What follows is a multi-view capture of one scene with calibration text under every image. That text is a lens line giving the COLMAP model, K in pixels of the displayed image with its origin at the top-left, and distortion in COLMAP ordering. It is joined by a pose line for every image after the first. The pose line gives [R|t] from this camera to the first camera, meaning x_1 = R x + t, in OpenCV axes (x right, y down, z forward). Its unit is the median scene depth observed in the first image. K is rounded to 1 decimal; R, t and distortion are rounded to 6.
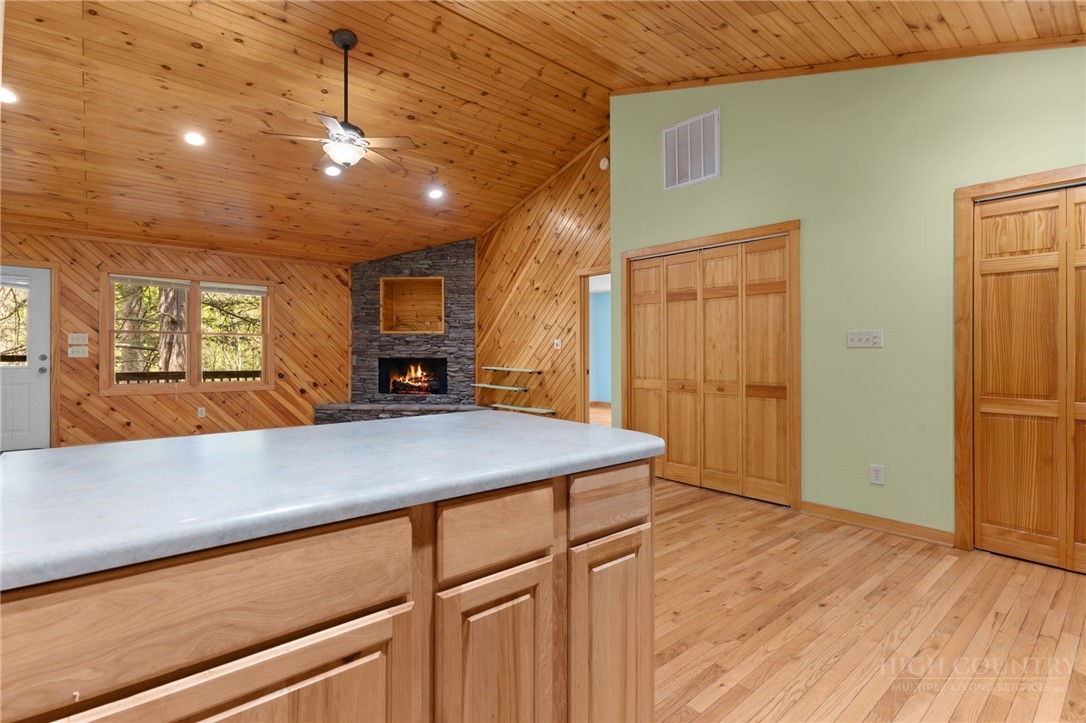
lens RADIAL K [[516.8, 0, 540.7], [0, 516.8, 356.7], [0, 0, 1]] dist [0.003465, 0.001987]
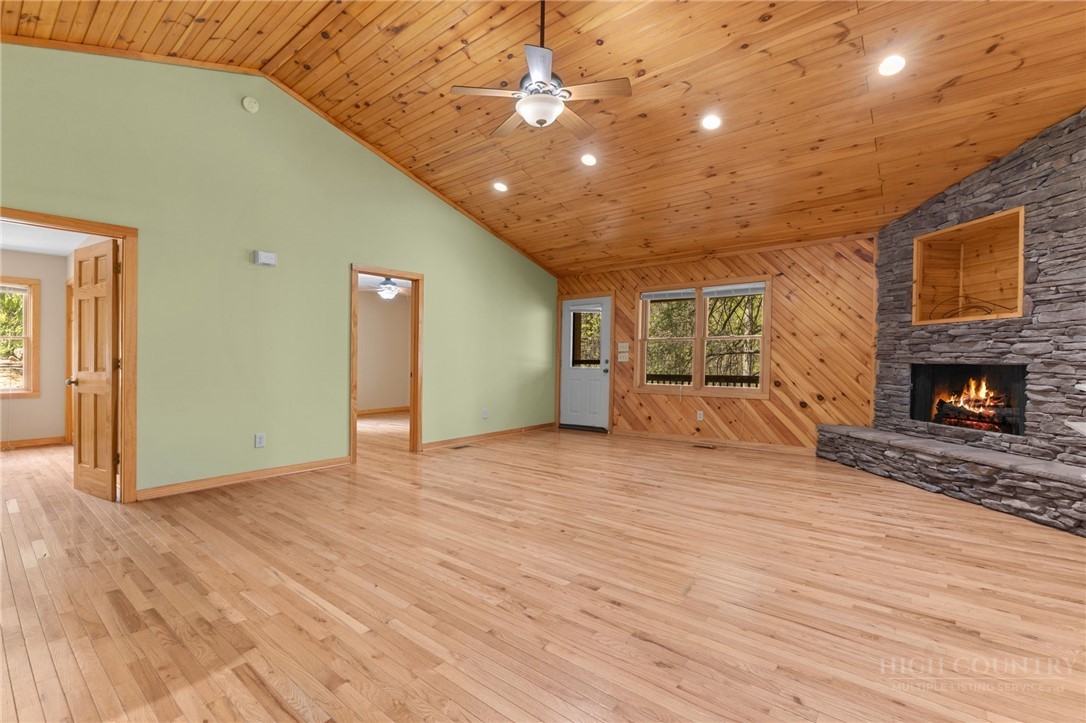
lens RADIAL K [[481.6, 0, 543.3], [0, 481.6, 371.3], [0, 0, 1]] dist [-0.015448, 0.004588]
pose [[0.174263, 0.020862, -0.984478, 0.223848], [-0.005575, 0.999780, 0.020199, 0.002436], [0.984683, 0.001968, 0.174341, 0.517167]]
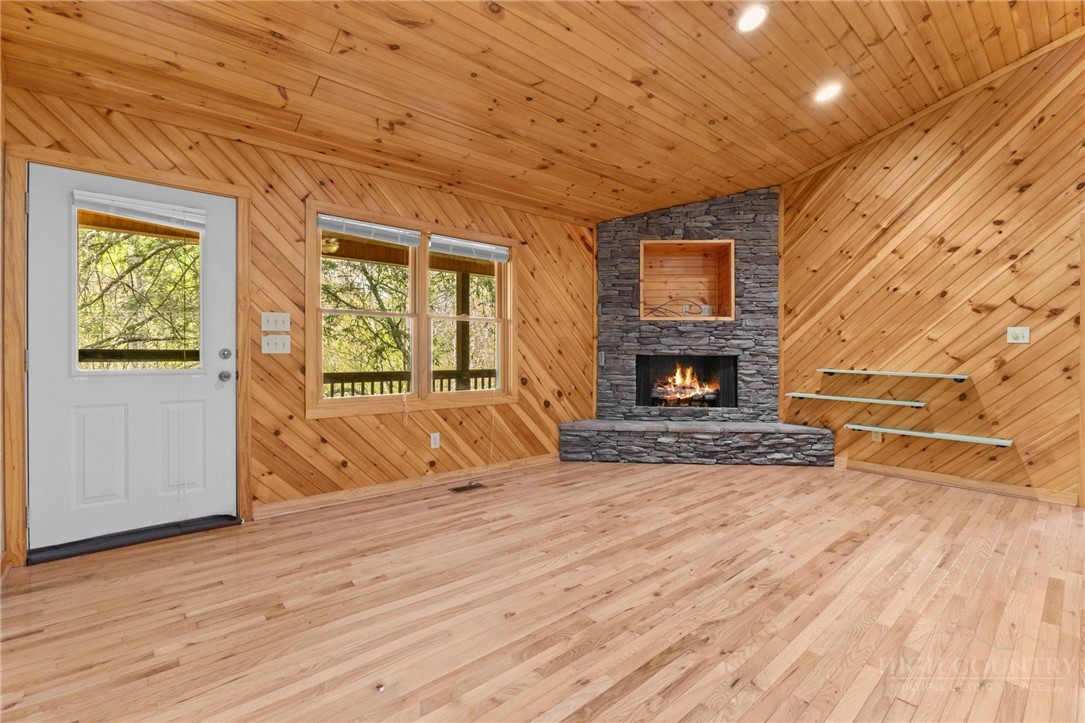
lens RADIAL K [[481.1, 0, 538.0], [0, 481.1, 355.8], [0, 0, 1]] dist [-0.015448, 0.004588]
pose [[0.999972, 0.003240, 0.006771, -0.523629], [-0.003284, 0.999974, 0.006446, -0.000602], [-0.006750, -0.006468, 0.999956, 0.401971]]
